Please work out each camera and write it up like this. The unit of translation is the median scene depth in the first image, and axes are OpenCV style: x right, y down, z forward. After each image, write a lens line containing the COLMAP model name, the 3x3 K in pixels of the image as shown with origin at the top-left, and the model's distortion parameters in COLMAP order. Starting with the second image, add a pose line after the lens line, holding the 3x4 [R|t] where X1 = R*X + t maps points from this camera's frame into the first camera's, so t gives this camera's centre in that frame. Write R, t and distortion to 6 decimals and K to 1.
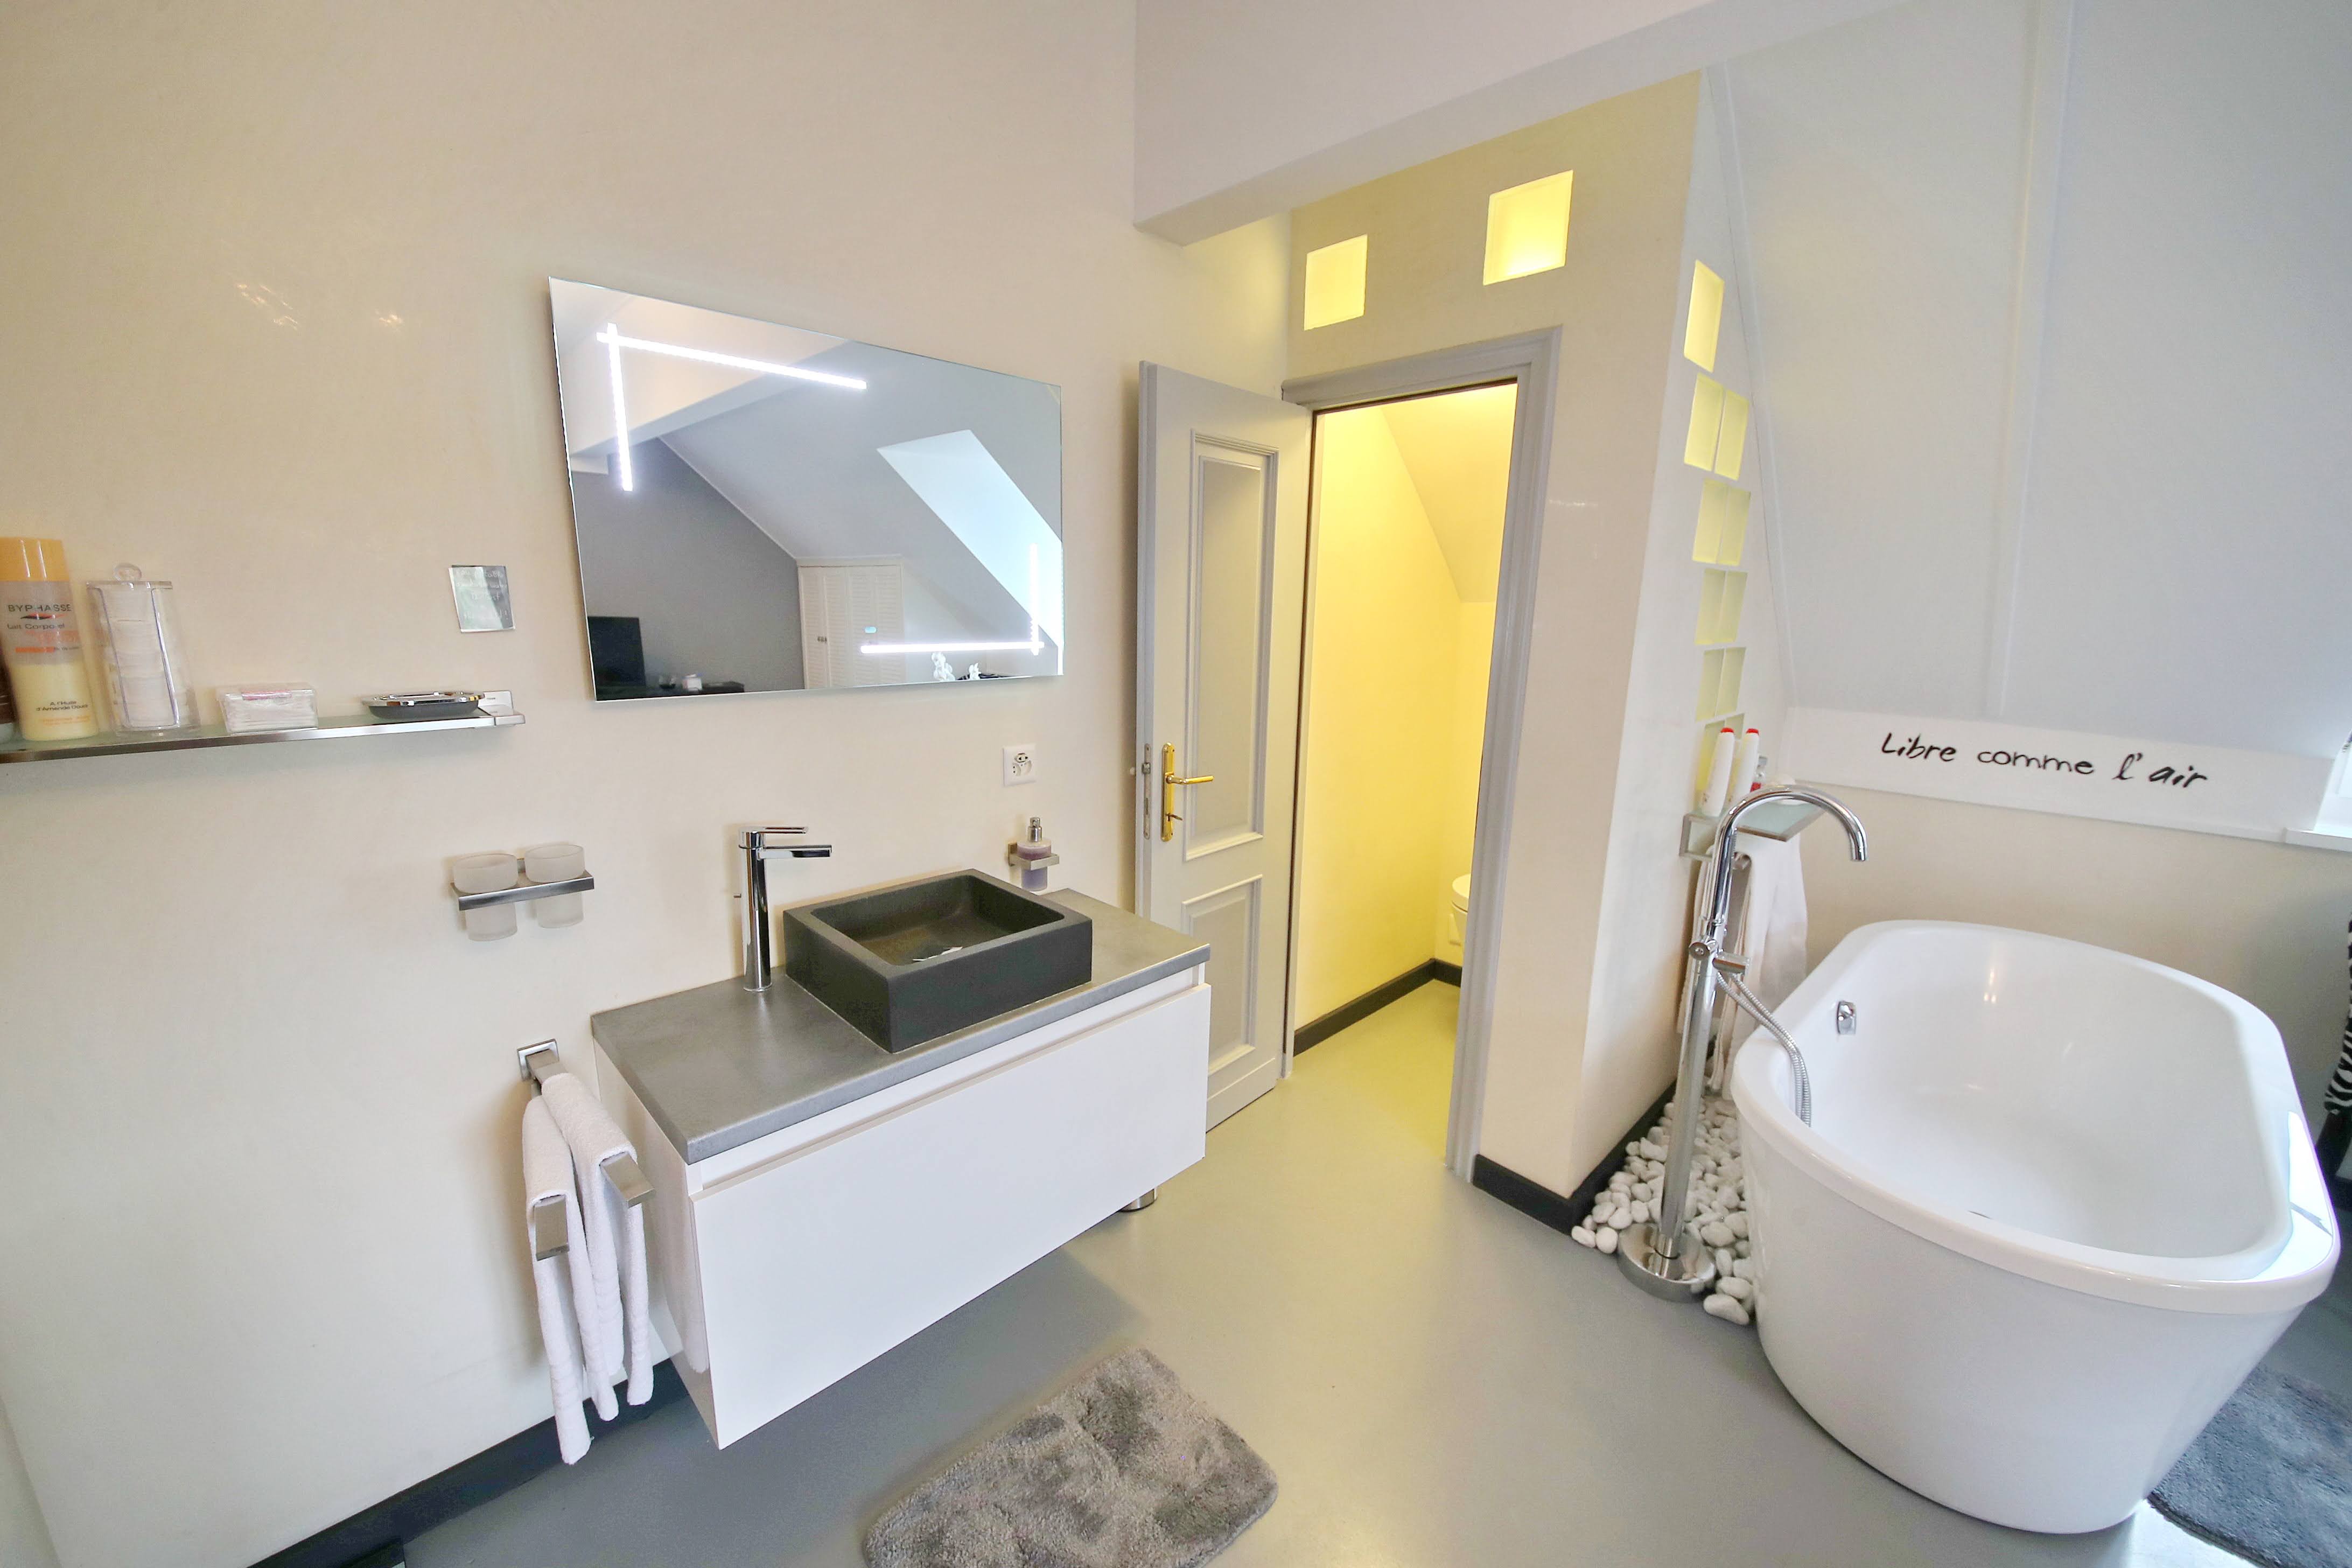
lens RADIAL K [[924.6, 0, 1176.0], [0, 924.6, 784.0], [0, 0, 1]] dist [-0.000203, -0.006890]
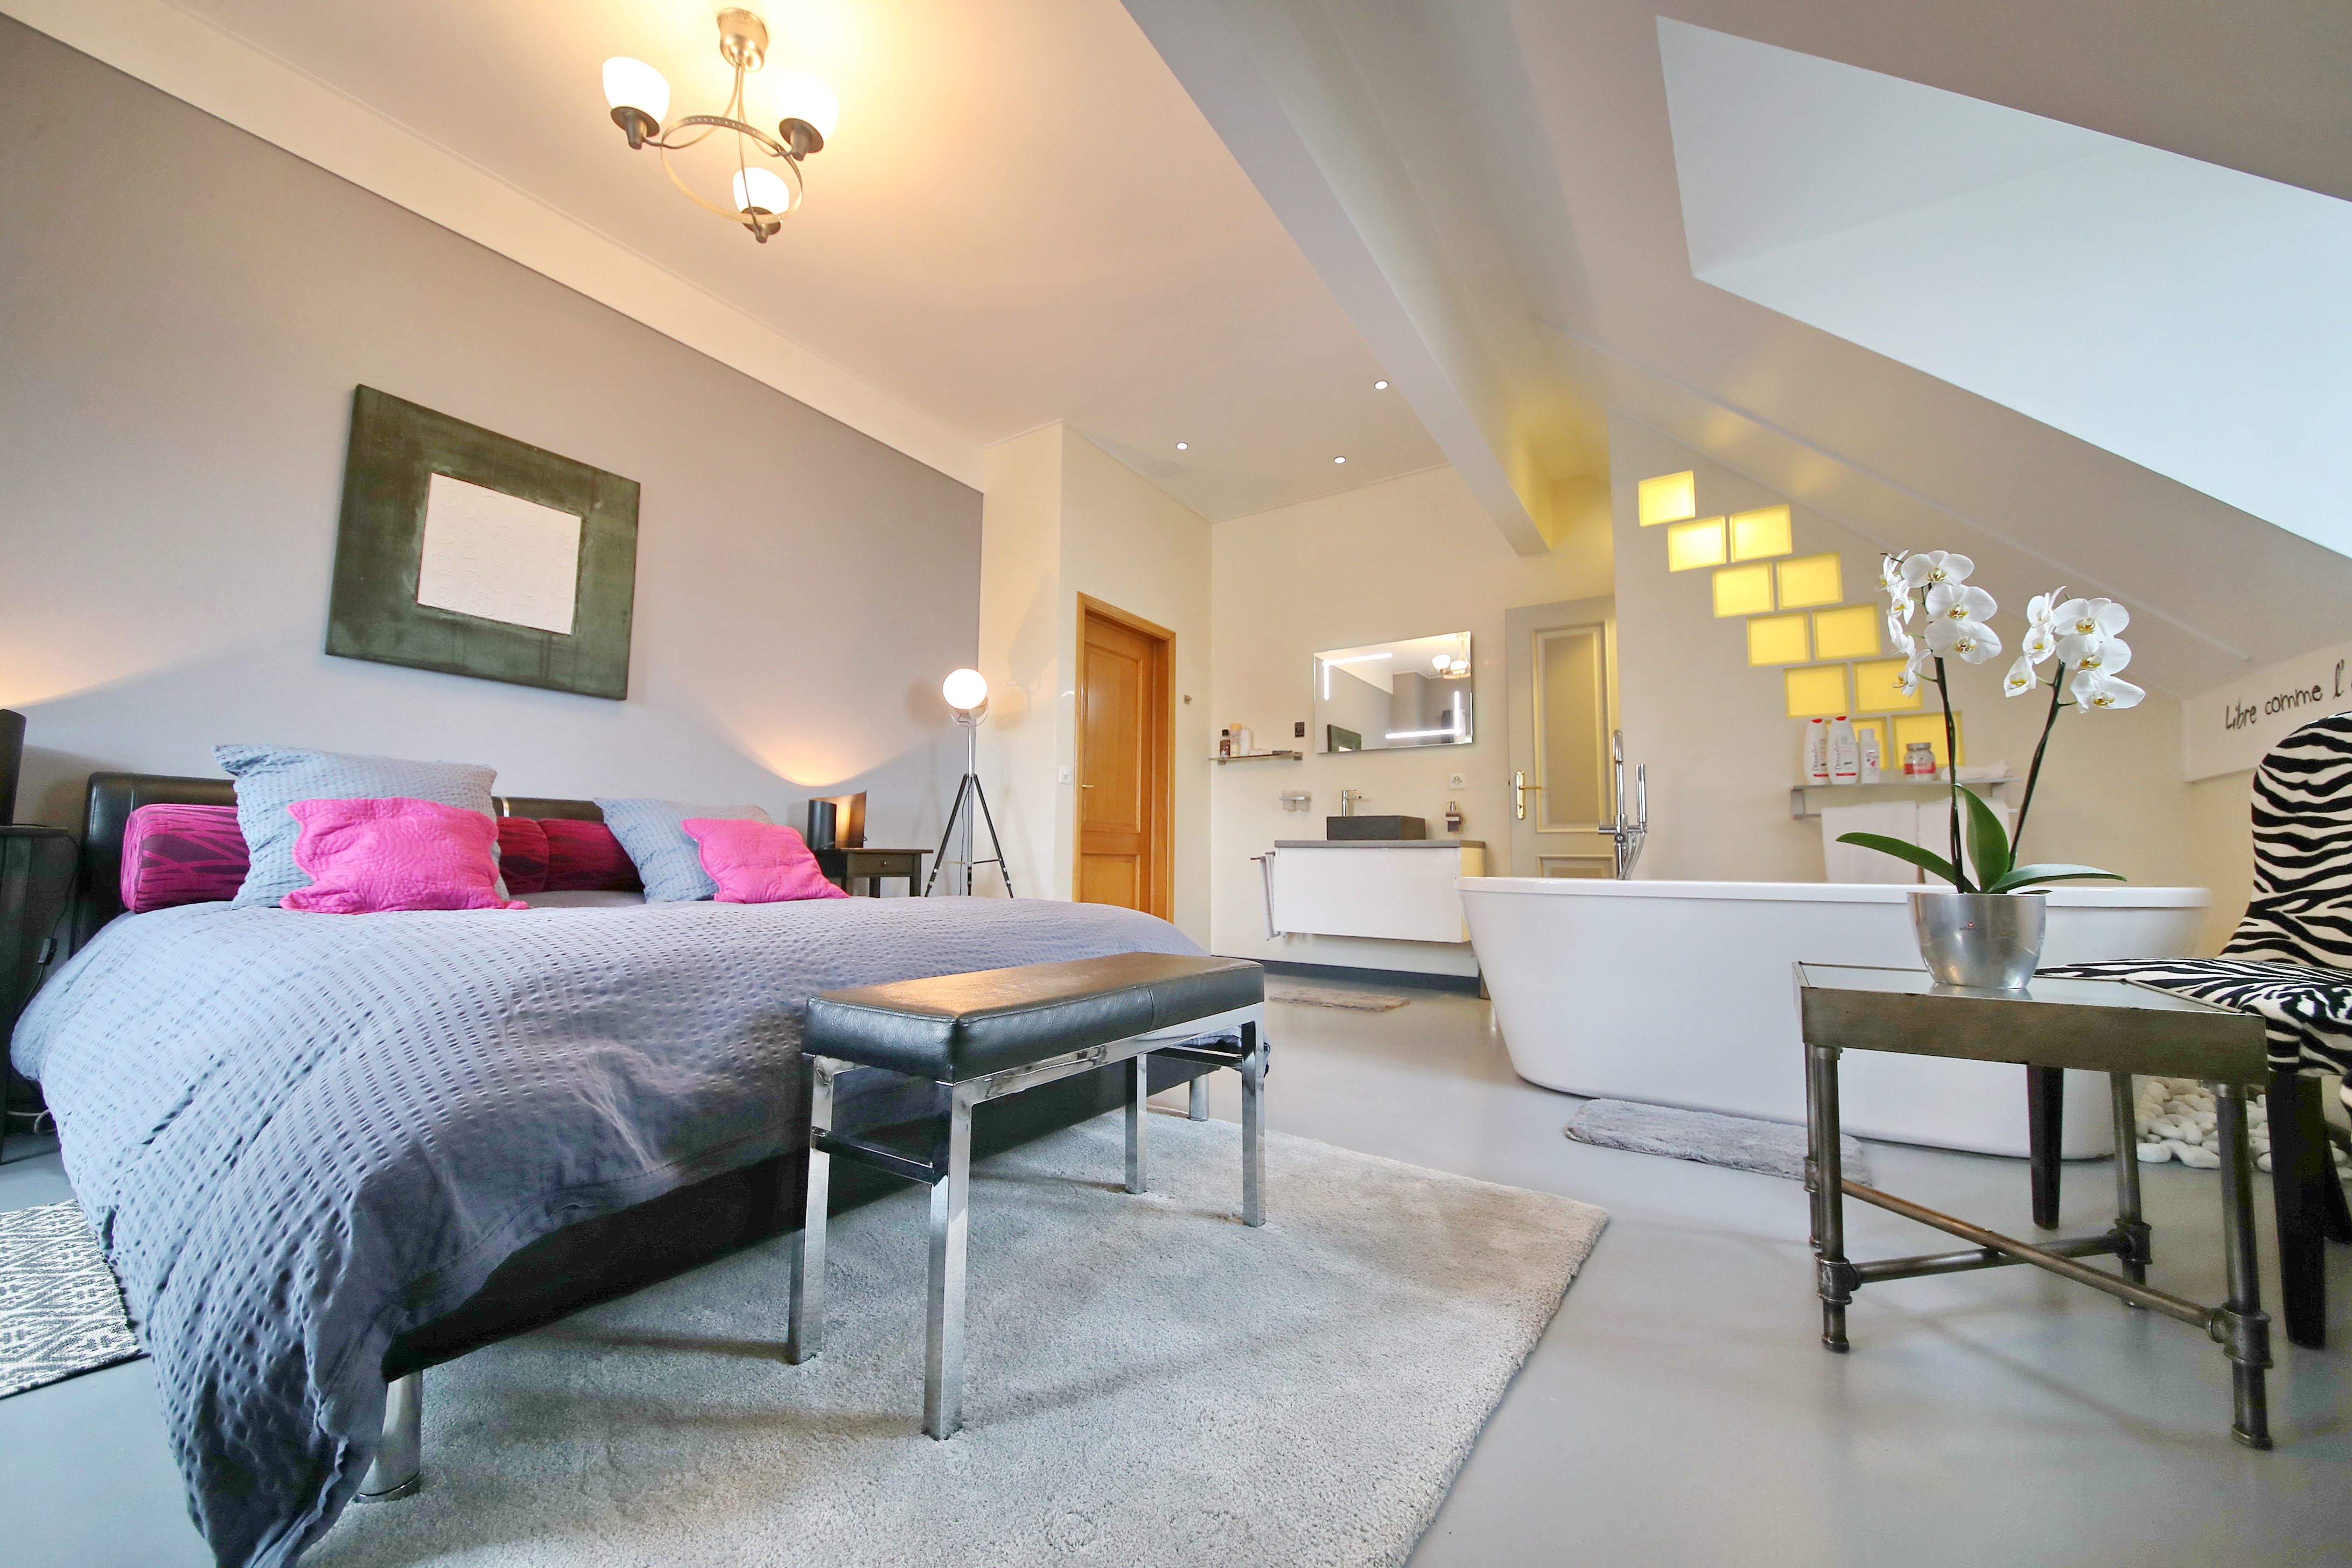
lens RADIAL K [[873.1, 0, 1176.5], [0, 873.1, 788.9], [0, 0, 1]] dist [0.000447, -0.008761]
pose [[0.198488, -0.101207, -0.974864, 1.731973], [-0.206482, 0.968013, -0.142536, 0.433262], [0.958106, 0.229583, 0.171241, -0.078750]]
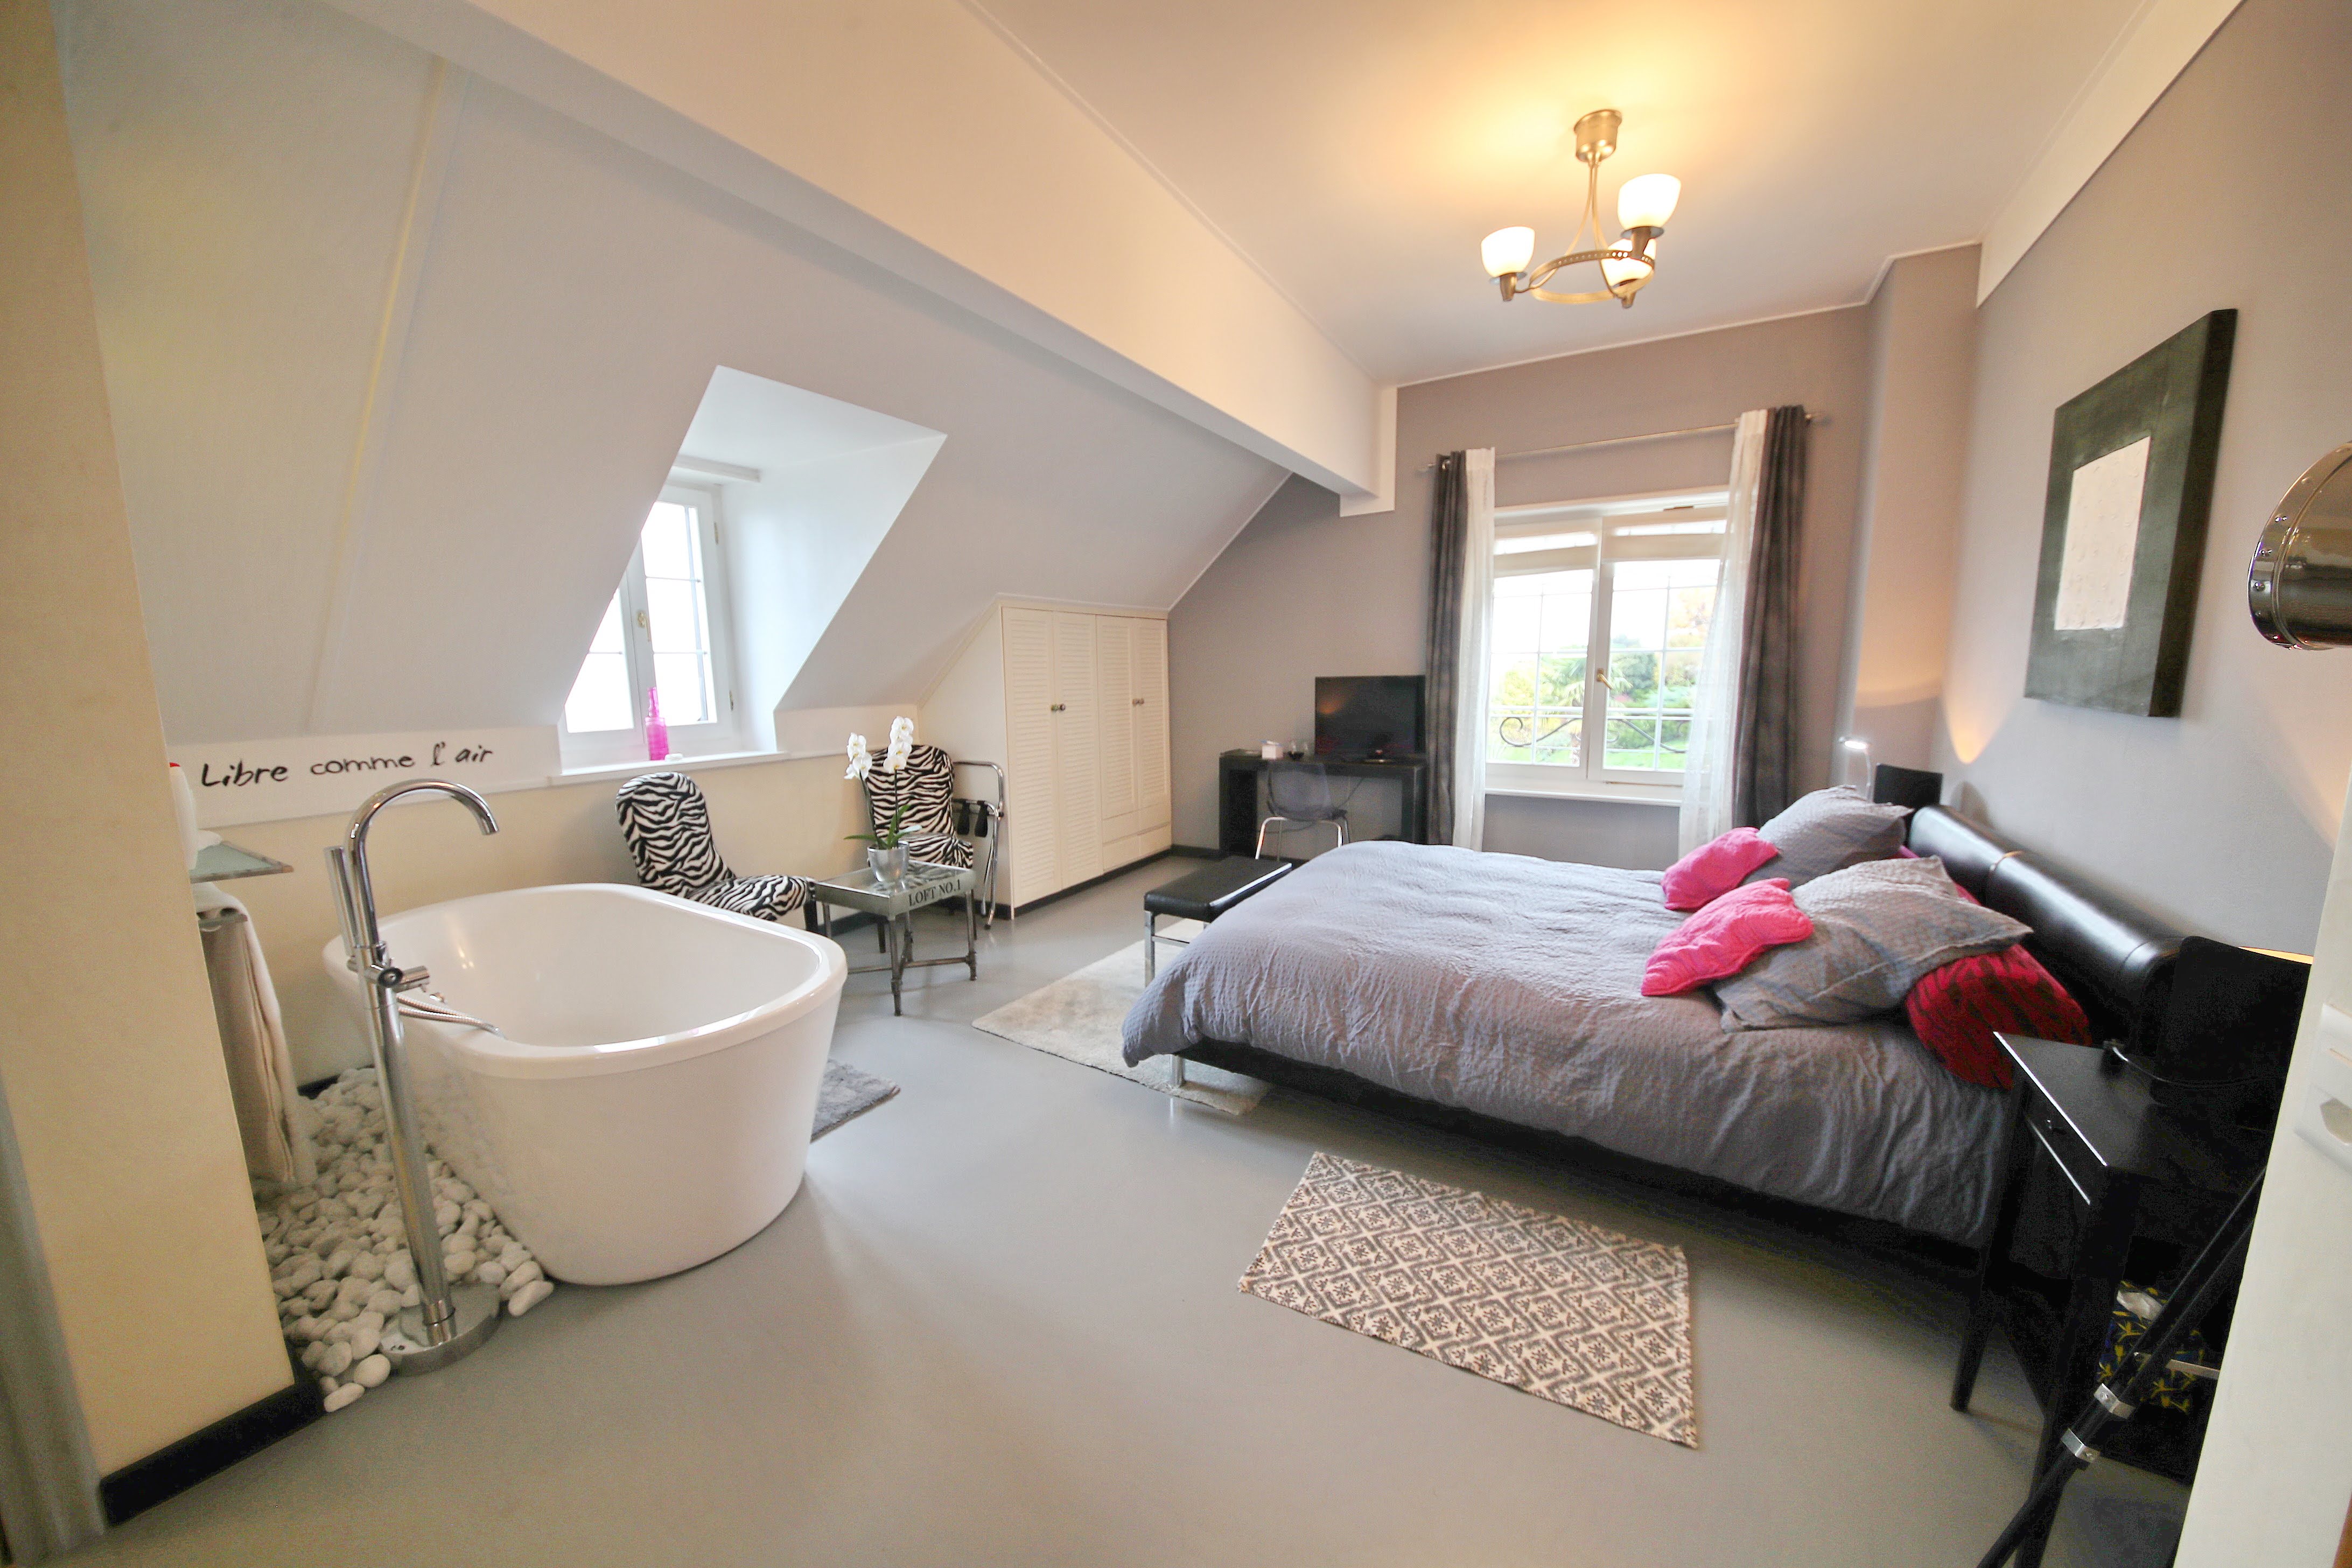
lens RADIAL K [[815.4, 0, 1195.4], [0, 815.4, 784.7], [0, 0, 1]] dist [-0.000342, -0.010639]
pose [[-0.259456, -0.156684, 0.952960, -0.298732], [0.204069, 0.955576, 0.212674, -0.003752], [-0.943948, 0.249649, -0.215956, 0.318577]]
